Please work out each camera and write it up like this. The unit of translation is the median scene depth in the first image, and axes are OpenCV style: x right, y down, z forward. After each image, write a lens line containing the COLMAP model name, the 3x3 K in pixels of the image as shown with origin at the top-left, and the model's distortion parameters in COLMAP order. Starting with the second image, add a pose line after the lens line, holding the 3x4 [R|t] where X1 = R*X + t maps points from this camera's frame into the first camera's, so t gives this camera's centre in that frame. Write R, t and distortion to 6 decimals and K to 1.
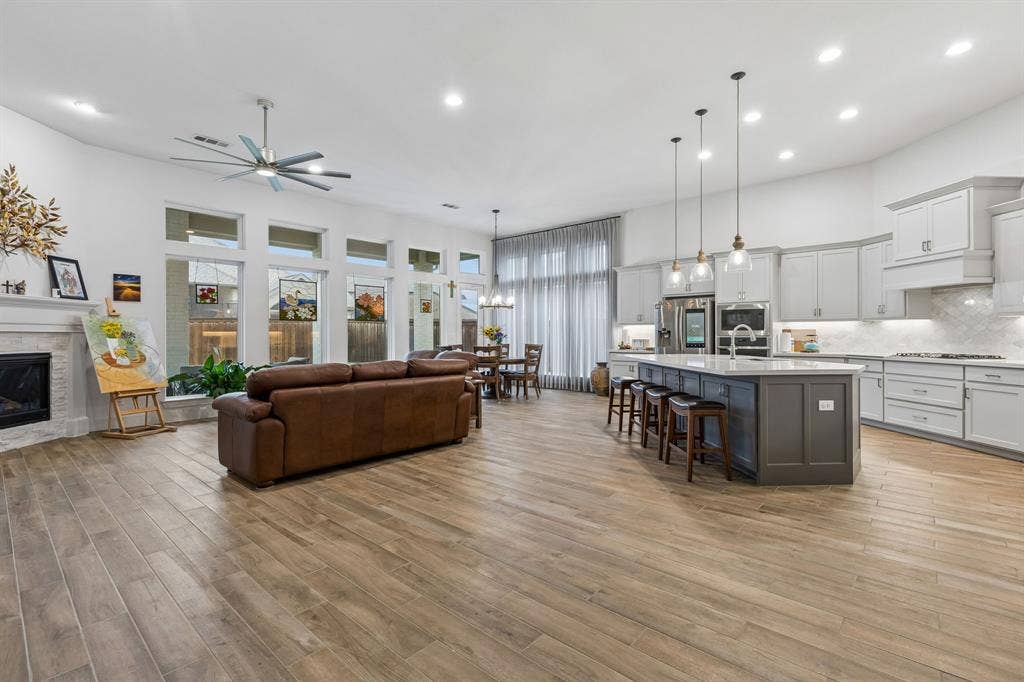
lens RADIAL K [[458.8, 0, 517.3], [0, 458.8, 333.8], [0, 0, 1]] dist [0.009591, -0.002309]
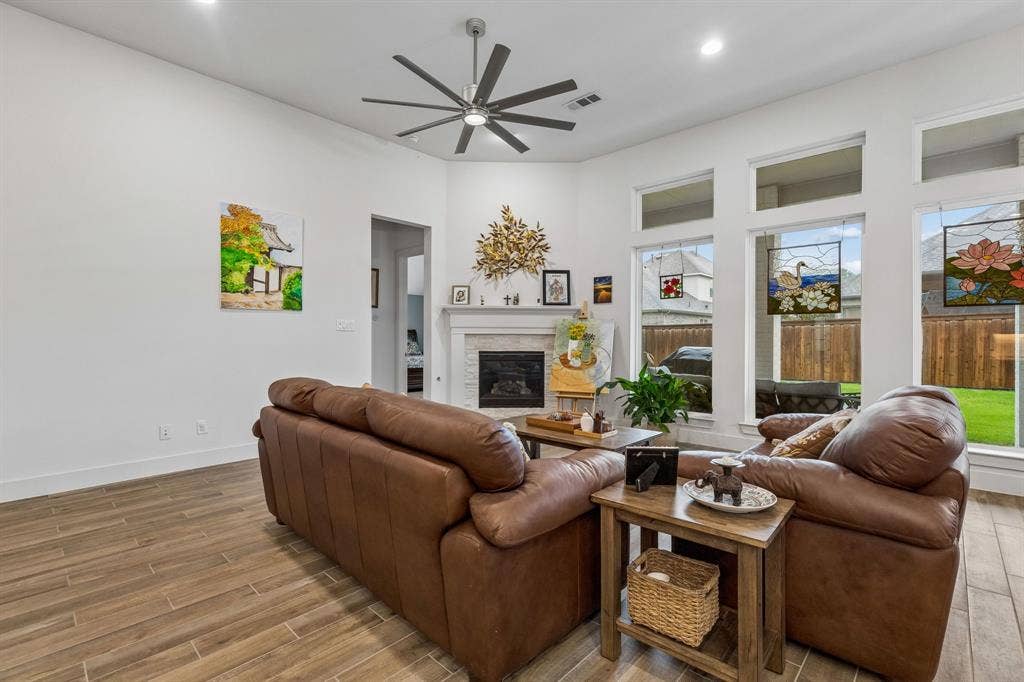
lens RADIAL K [[458.8, 0, 519.8], [0, 458.8, 338.1], [0, 0, 1]] dist [0.009591, -0.002309]
pose [[-0.022584, 0.004277, -0.999736, 0.156081], [-0.001887, 0.999989, 0.004321, 0.000863], [0.999743, 0.001984, -0.022575, 0.866565]]
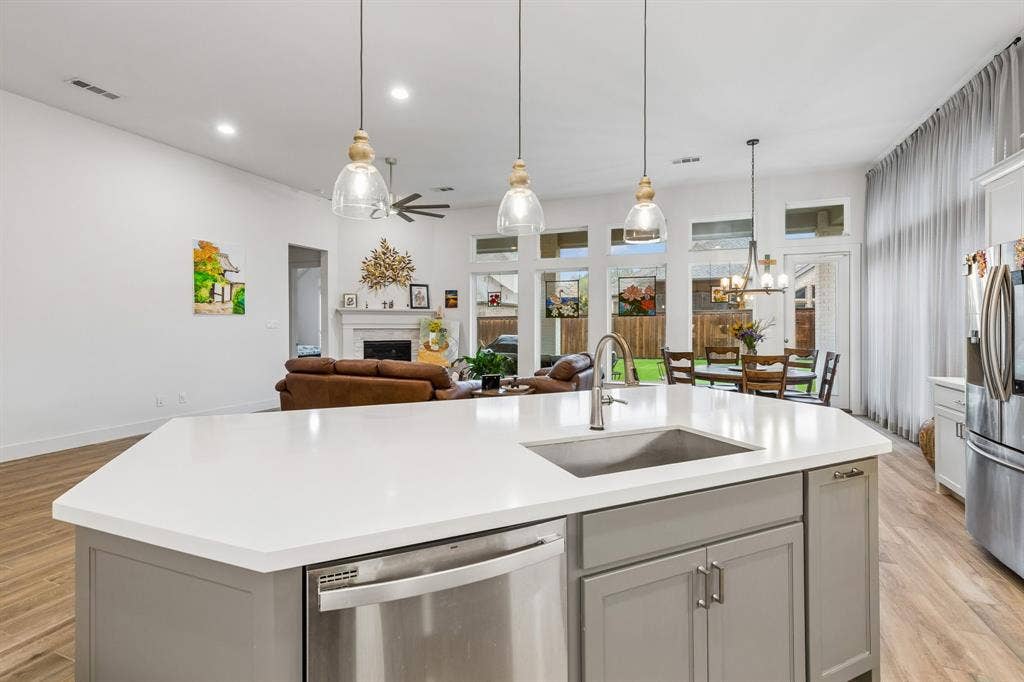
lens RADIAL K [[458.8, 0, 518.3], [0, 458.8, 330.9], [0, 0, 1]] dist [0.009591, -0.002309]
pose [[0.348628, 0.016372, -0.937118, 0.659987], [0.000534, 0.999844, 0.017666, -0.022331], [0.937261, -0.006659, 0.348564, 0.699657]]
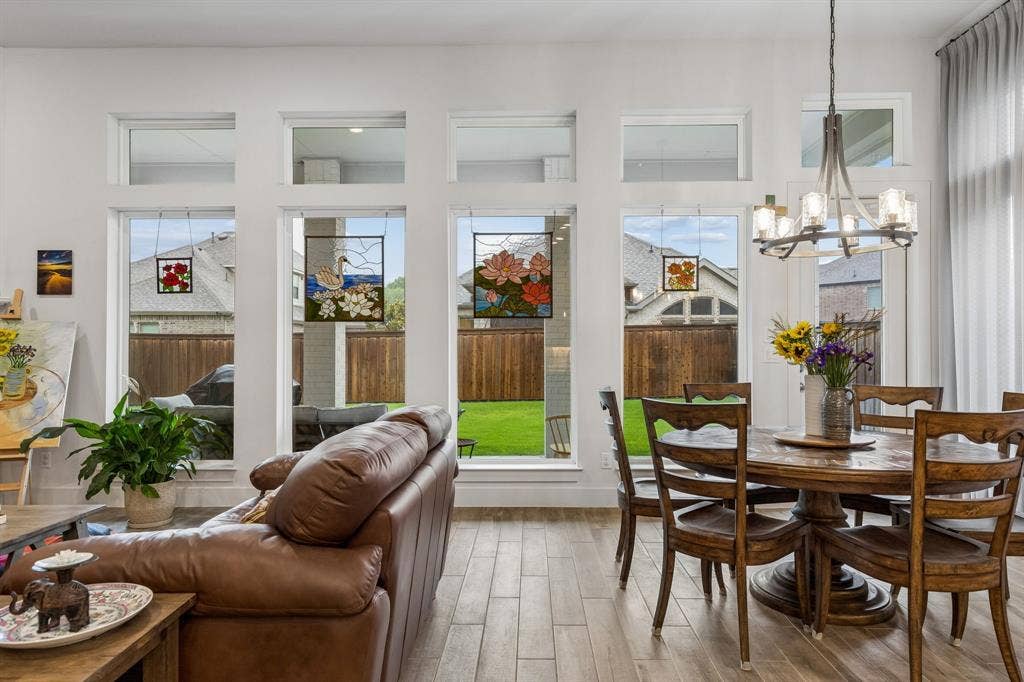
lens RADIAL K [[618.4, 0, 513.8], [0, 618.4, 346.9], [0, 0, 1]] dist [0.008510, -0.001182]
pose [[0.643965, -0.004212, -0.765043, 0.152335], [0.000332, 0.999986, -0.005226, 0.000875], [0.765055, 0.003112, 0.643958, 0.963135]]
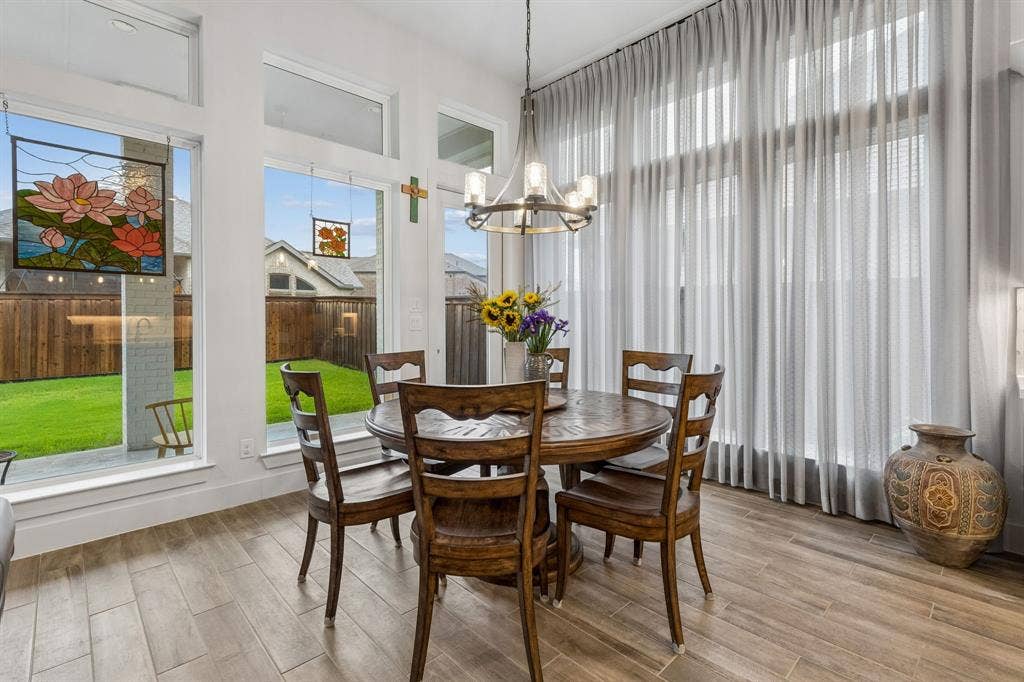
lens RADIAL K [[471.8, 0, 521.9], [0, 471.8, 323.9], [0, 0, 1]] dist [0.010026, -0.001206]
pose [[0.997102, 0.001999, -0.076055, -0.043141], [-0.001419, 0.999970, 0.007677, 0.002726], [0.076068, -0.007547, 0.997074, 1.075409]]
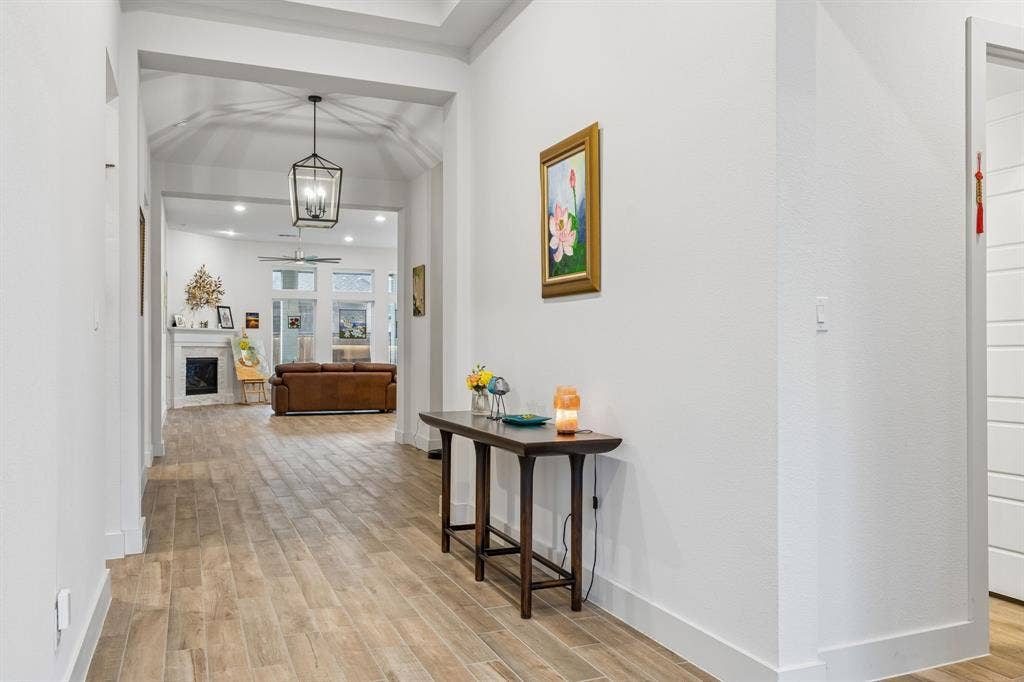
lens RADIAL K [[753.1, 0, 501.3], [0, 753.1, 341.4], [0, 0, 1]] dist [0.039698, -0.000257]
pose [[0.894111, 0.000363, -0.447846, 1.253257], [-0.004286, 0.999961, -0.007746, -0.005195], [0.447825, 0.008845, 0.894077, -1.107515]]
